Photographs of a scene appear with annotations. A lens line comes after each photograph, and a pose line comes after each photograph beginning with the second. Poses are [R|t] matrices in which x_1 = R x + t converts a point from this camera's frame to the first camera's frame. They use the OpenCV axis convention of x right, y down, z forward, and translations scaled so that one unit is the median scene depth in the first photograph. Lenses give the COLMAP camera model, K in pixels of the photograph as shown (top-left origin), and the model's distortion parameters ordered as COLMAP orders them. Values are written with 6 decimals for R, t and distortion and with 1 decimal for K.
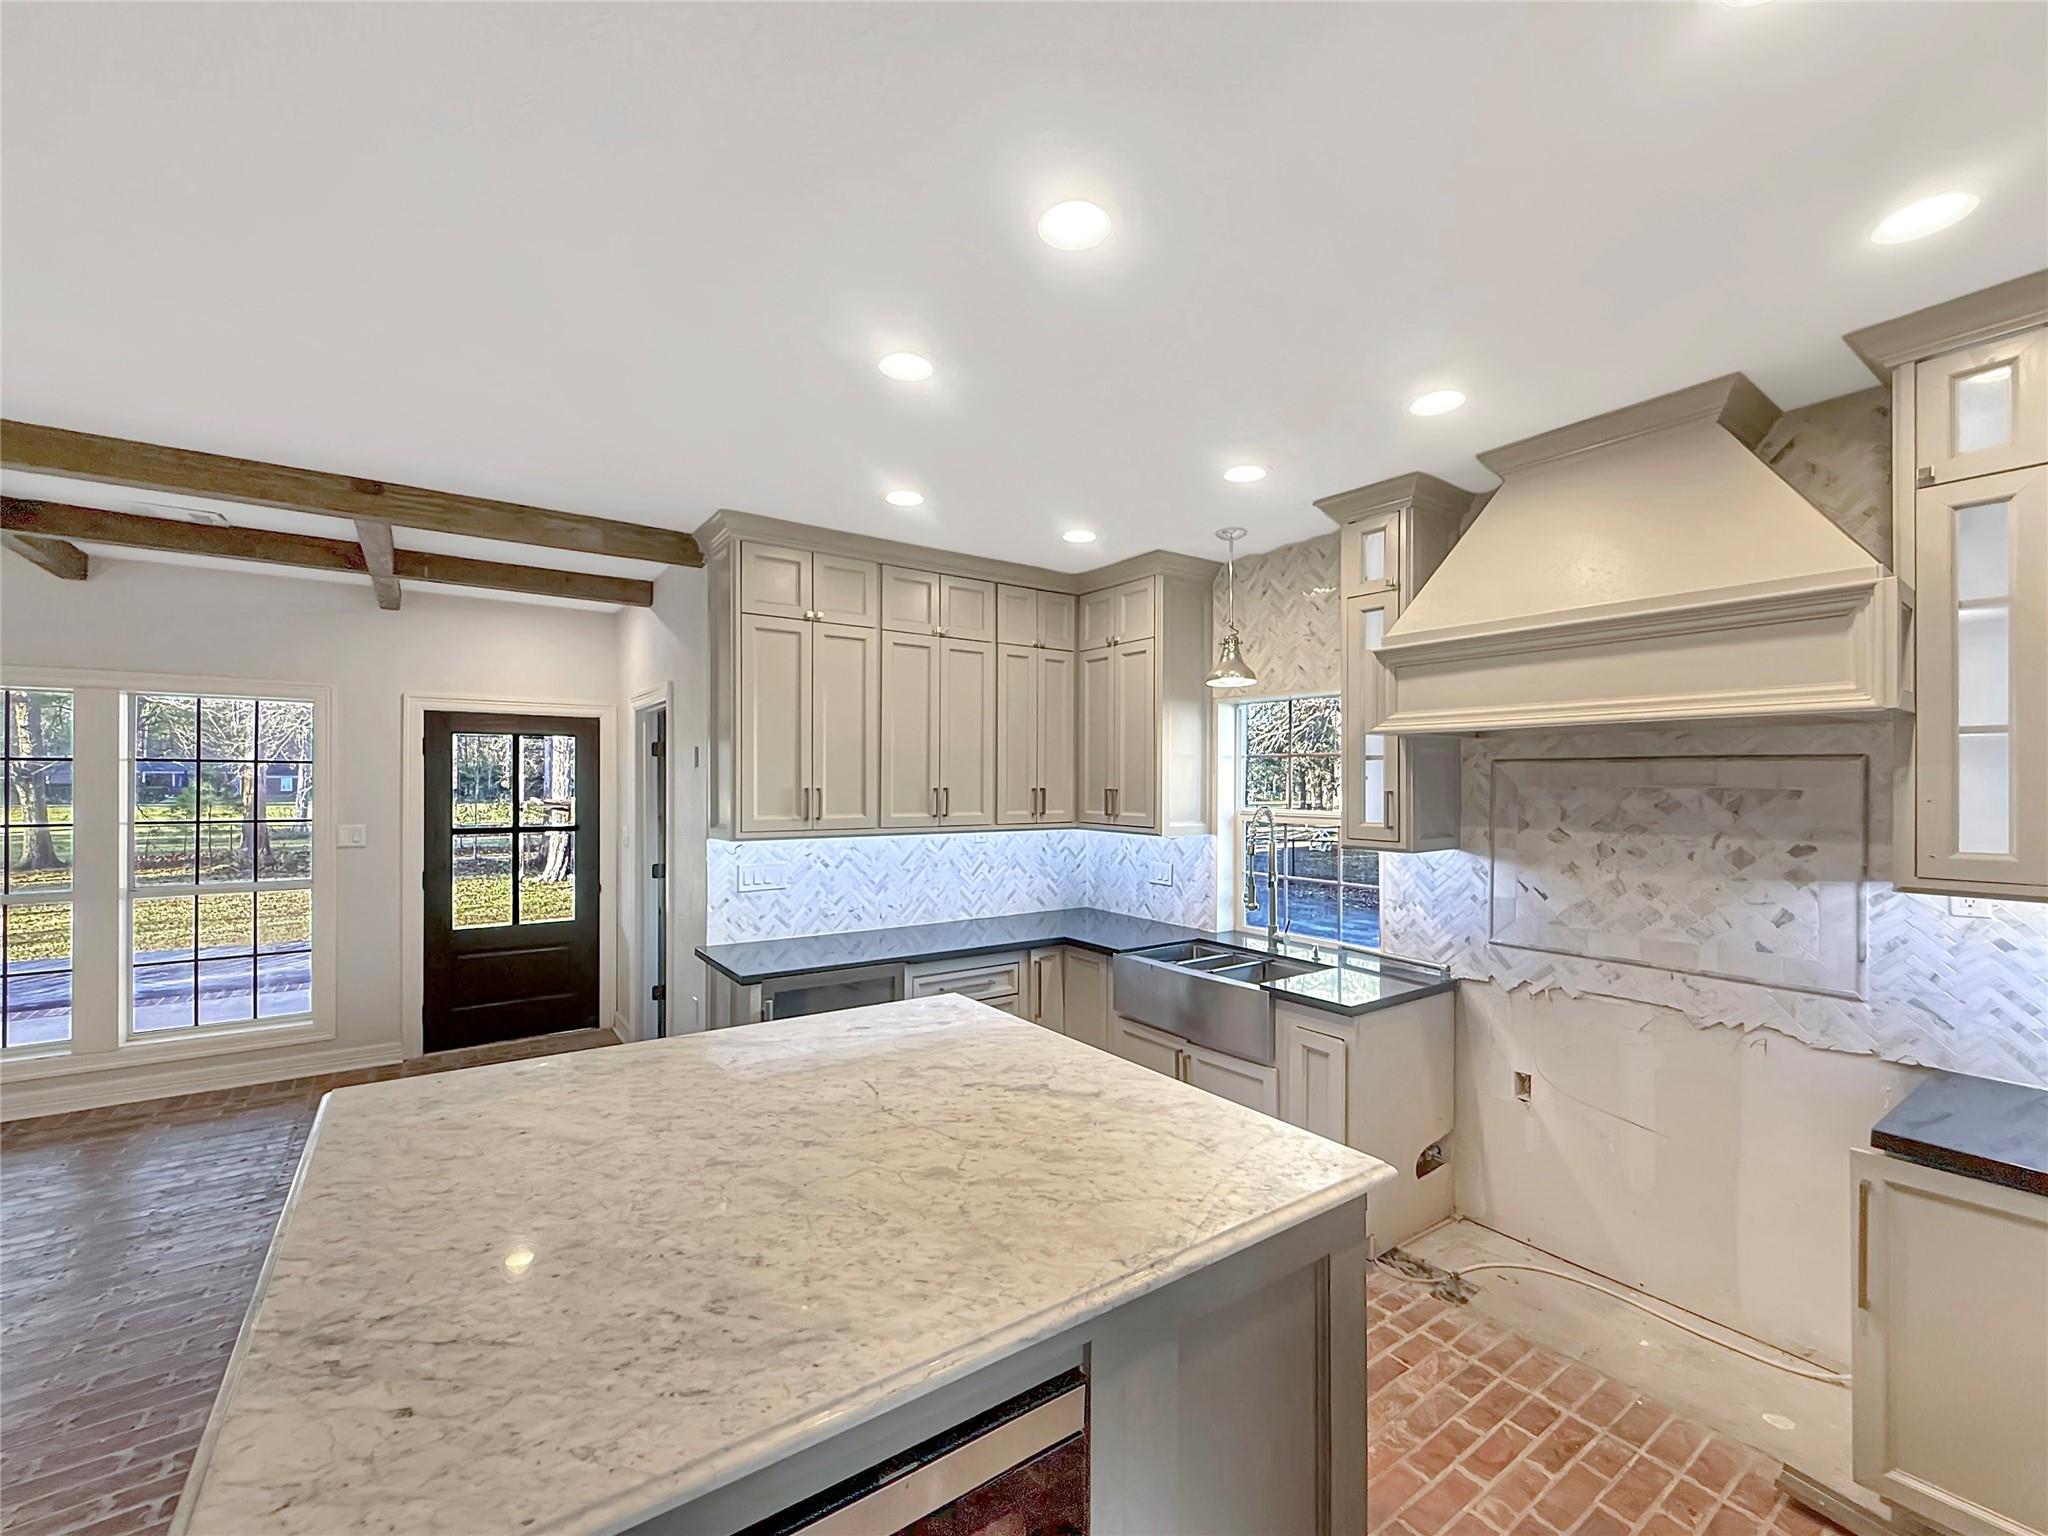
lens RADIAL K [[858.5, 0, 1074.9], [0, 858.5, 784.6], [0, 0, 1]] dist [-0.002187, 0.000812]
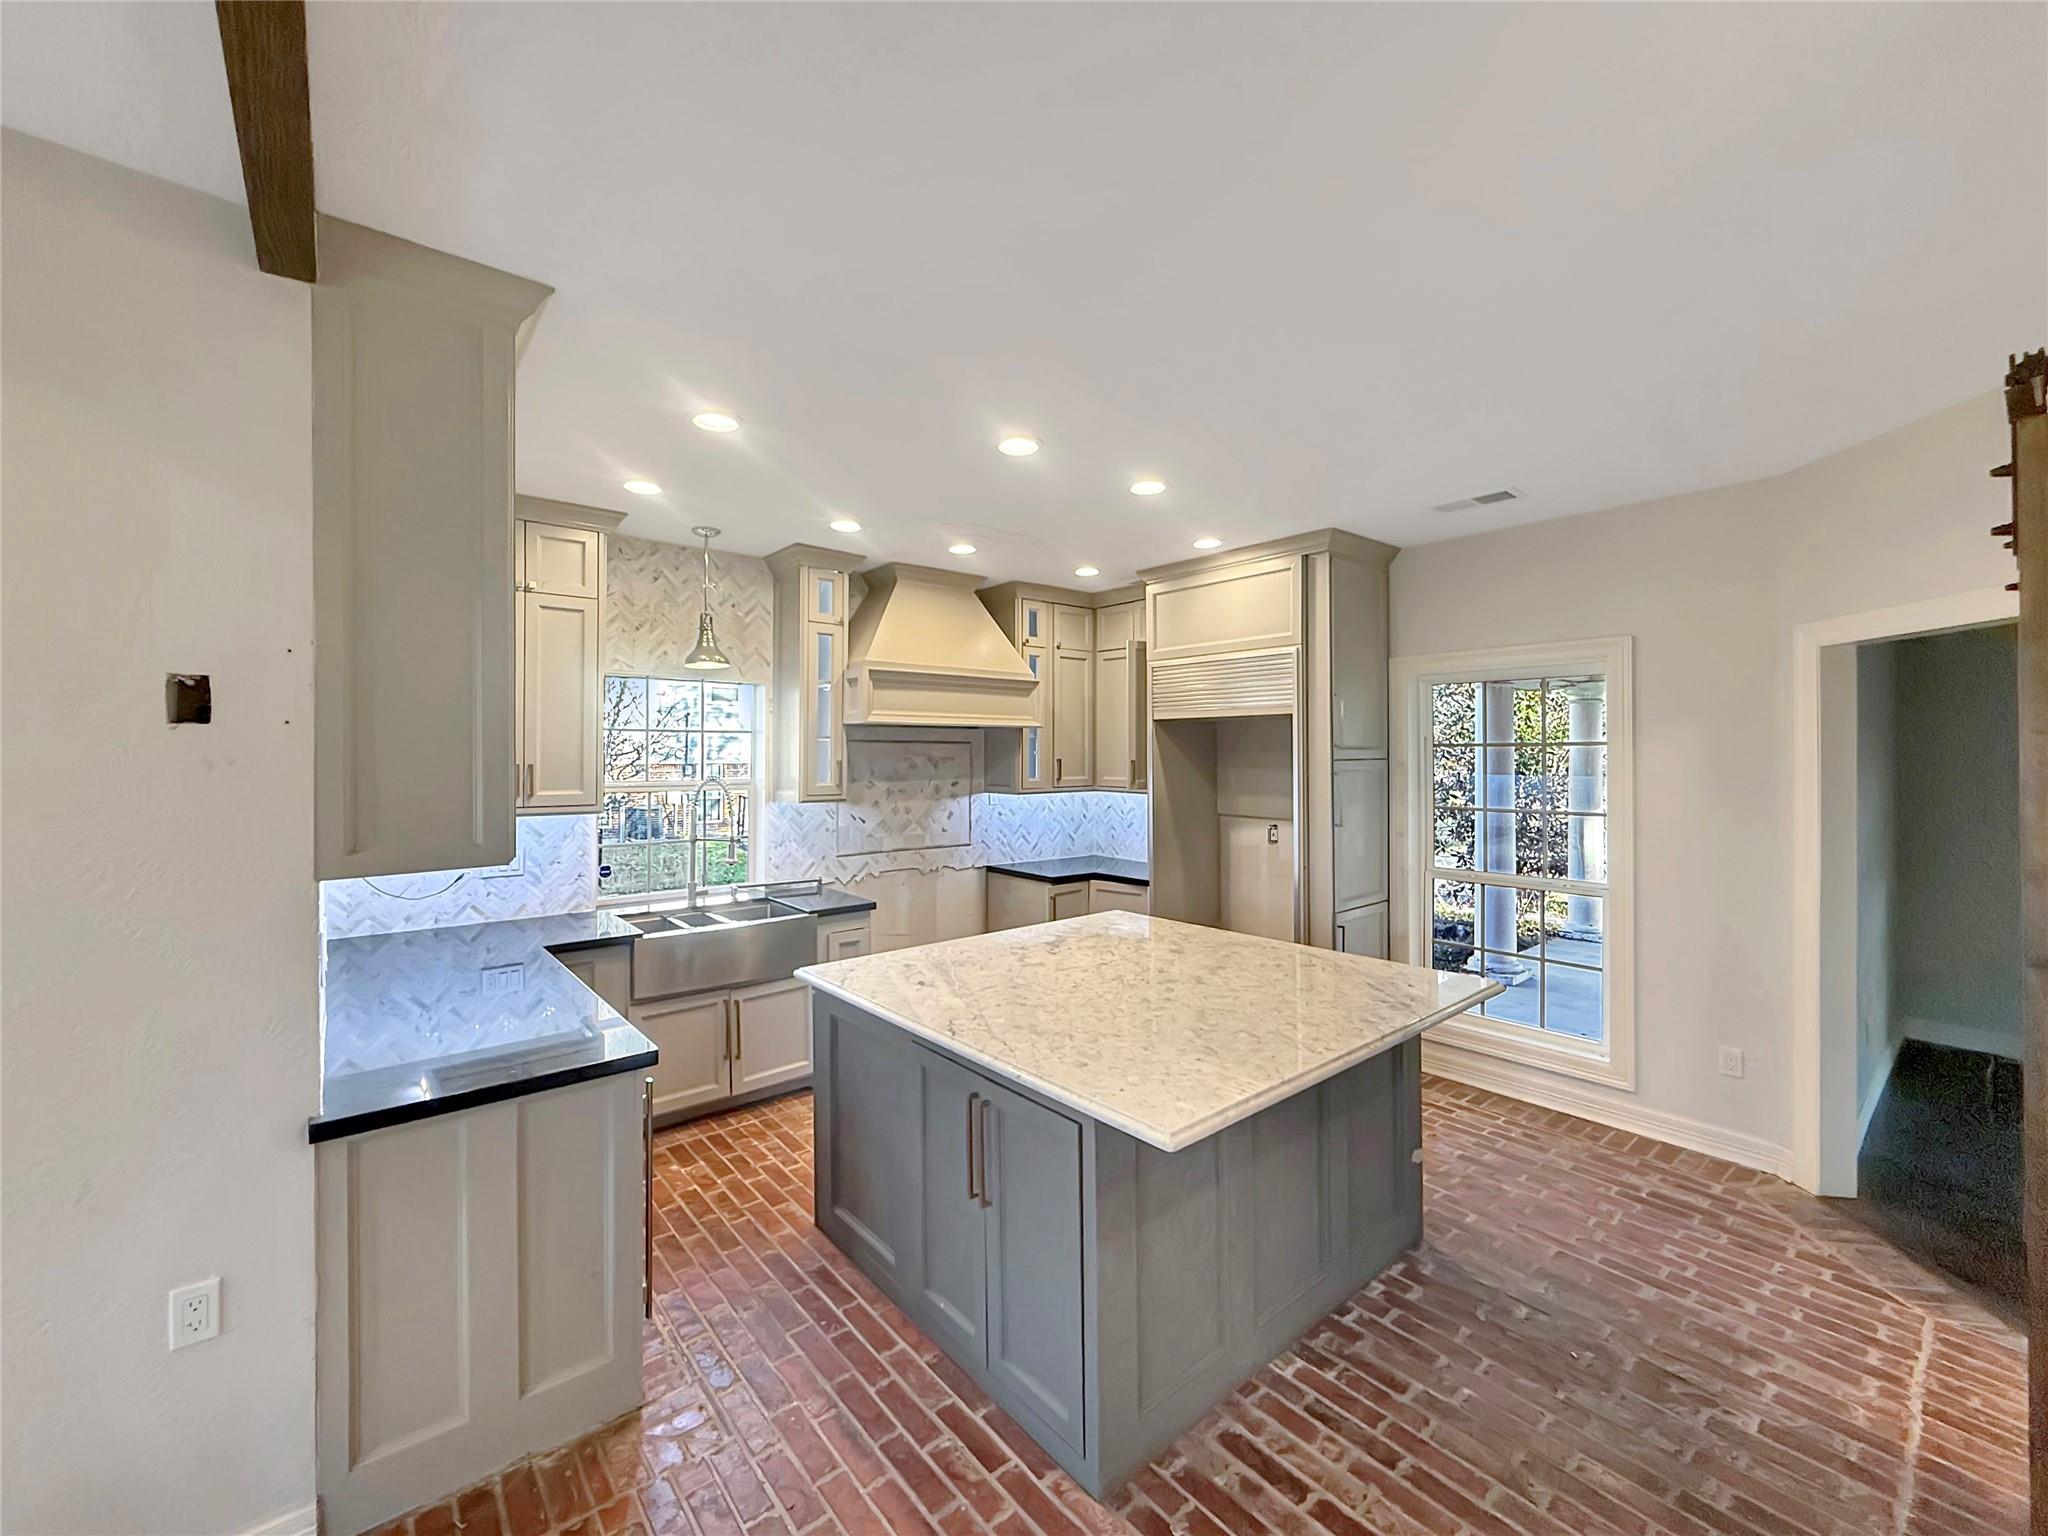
lens RADIAL K [[858.5, 0, 994.6], [0, 858.5, 754.2], [0, 0, 1]] dist [-0.002187, 0.000812]
pose [[-0.073990, -0.004371, 0.997249, -1.082530], [0.005955, 0.999971, 0.004825, -0.008734], [-0.997241, 0.006295, -0.073961, 0.813036]]
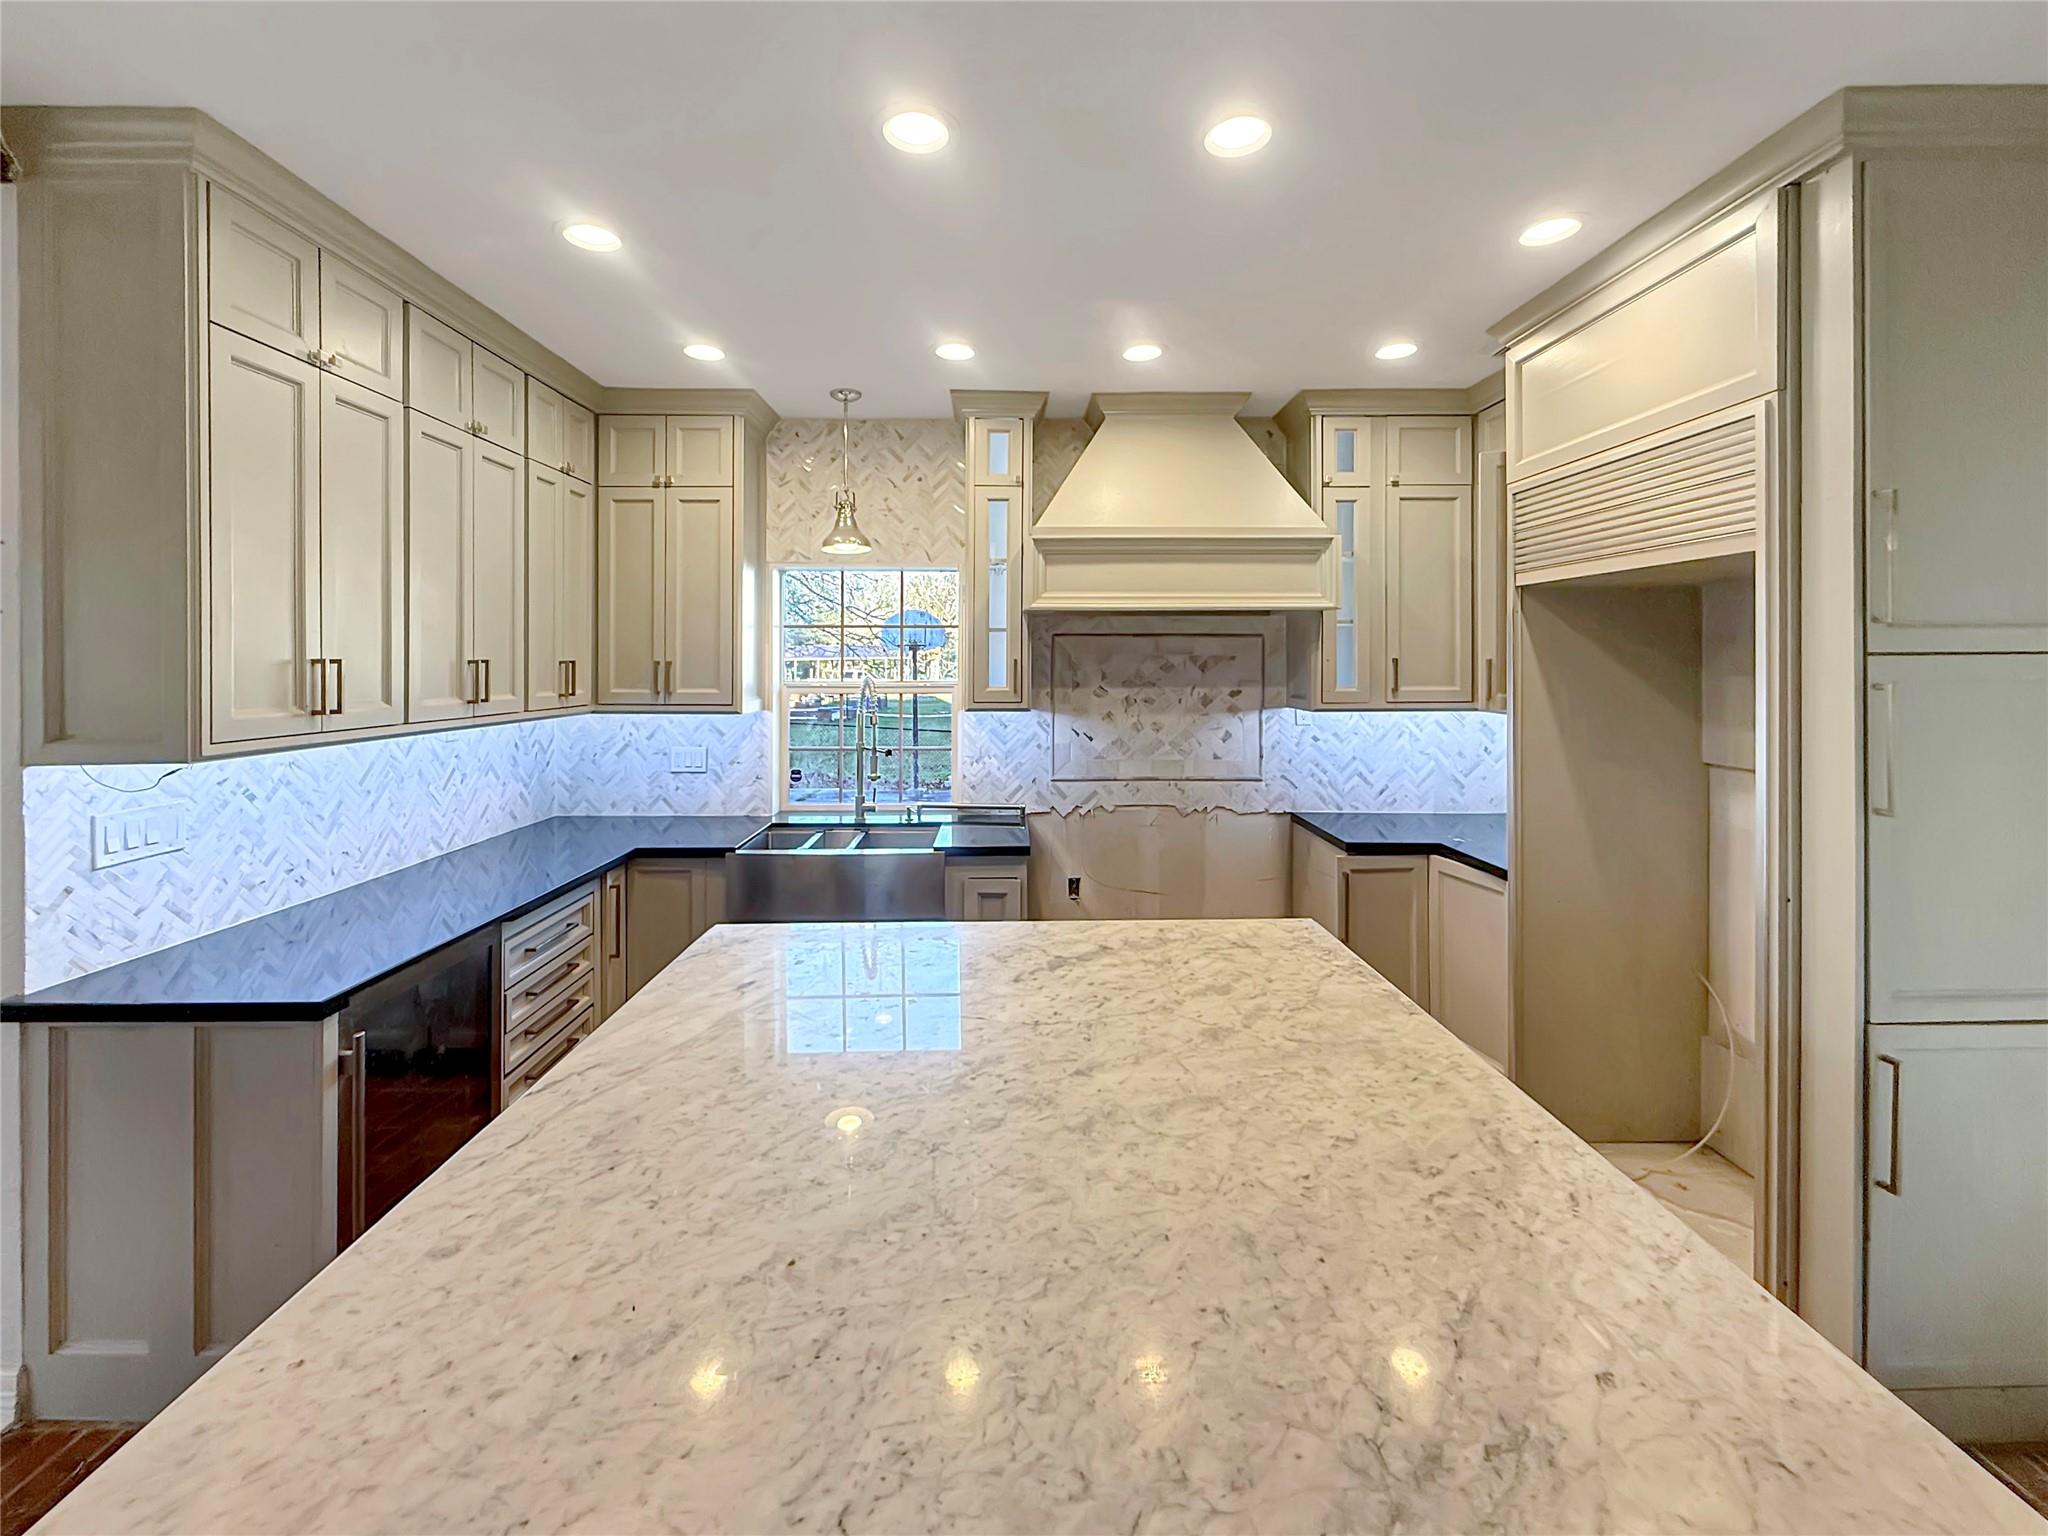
lens RADIAL K [[858.5, 0, 1036.6], [0, 858.5, 667.5], [0, 0, 1]] dist [-0.002187, 0.000812]
pose [[0.573091, -0.011387, 0.819413, -0.537952], [0.007912, 0.999934, 0.008362, 0.008915], [-0.819454, 0.001690, 0.573143, 0.295465]]
